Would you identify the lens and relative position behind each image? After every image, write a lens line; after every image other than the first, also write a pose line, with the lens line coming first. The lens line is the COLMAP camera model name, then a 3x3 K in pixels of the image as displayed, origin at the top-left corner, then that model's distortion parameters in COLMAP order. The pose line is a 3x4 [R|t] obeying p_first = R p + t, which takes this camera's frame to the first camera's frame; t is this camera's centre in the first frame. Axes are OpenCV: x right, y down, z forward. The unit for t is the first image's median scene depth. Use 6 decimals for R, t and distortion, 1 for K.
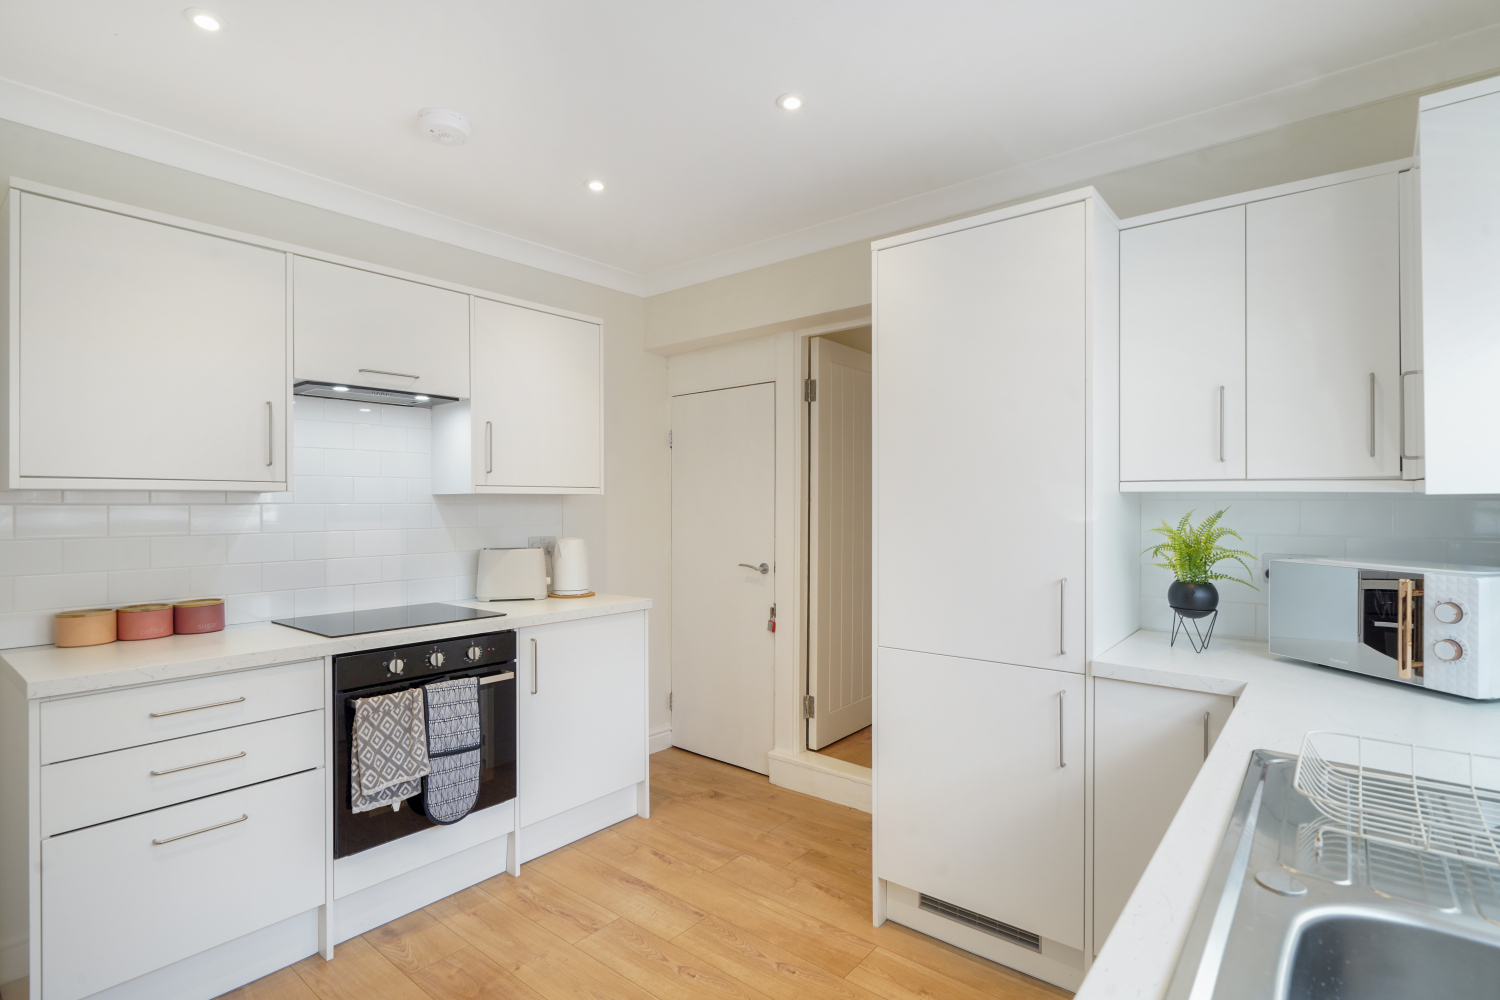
lens RADIAL K [[748.7, 0, 729.3], [0, 748.7, 505.2], [0, 0, 1]] dist [0.001539, -0.001937]
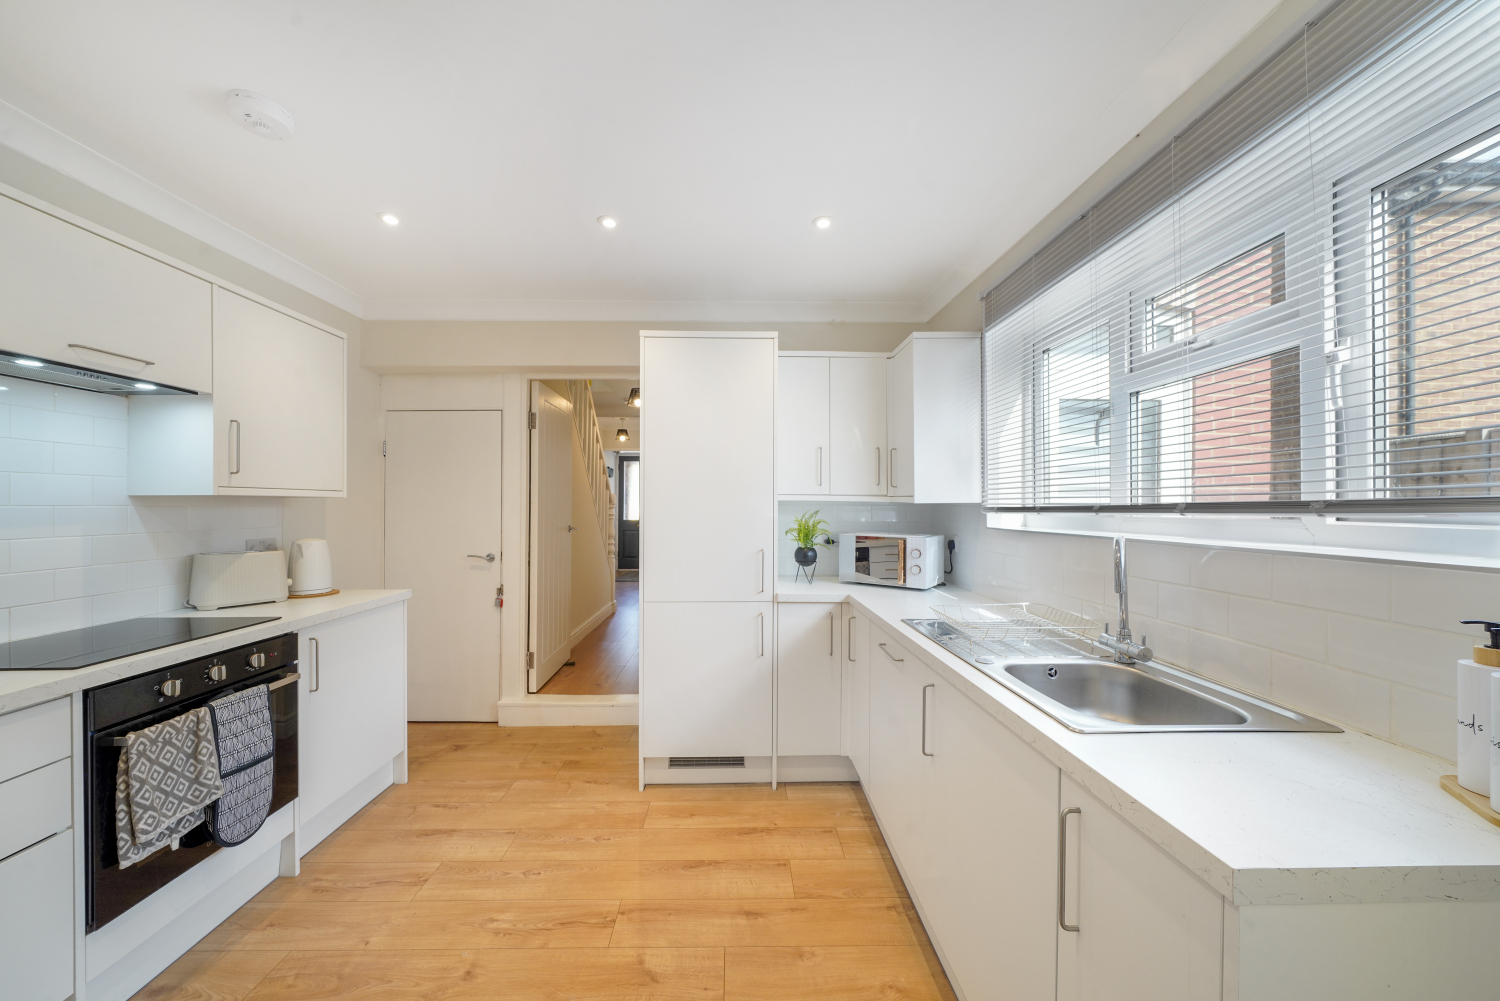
lens RADIAL K [[536.2, 0, 743.5], [0, 536.2, 505.6], [0, 0, 1]] dist [-0.002986, -0.000231]
pose [[0.746133, 0.002174, 0.665794, -0.358054], [-0.000901, 0.999997, -0.002256, -0.001844], [-0.665796, 0.001083, 0.746133, 0.070483]]
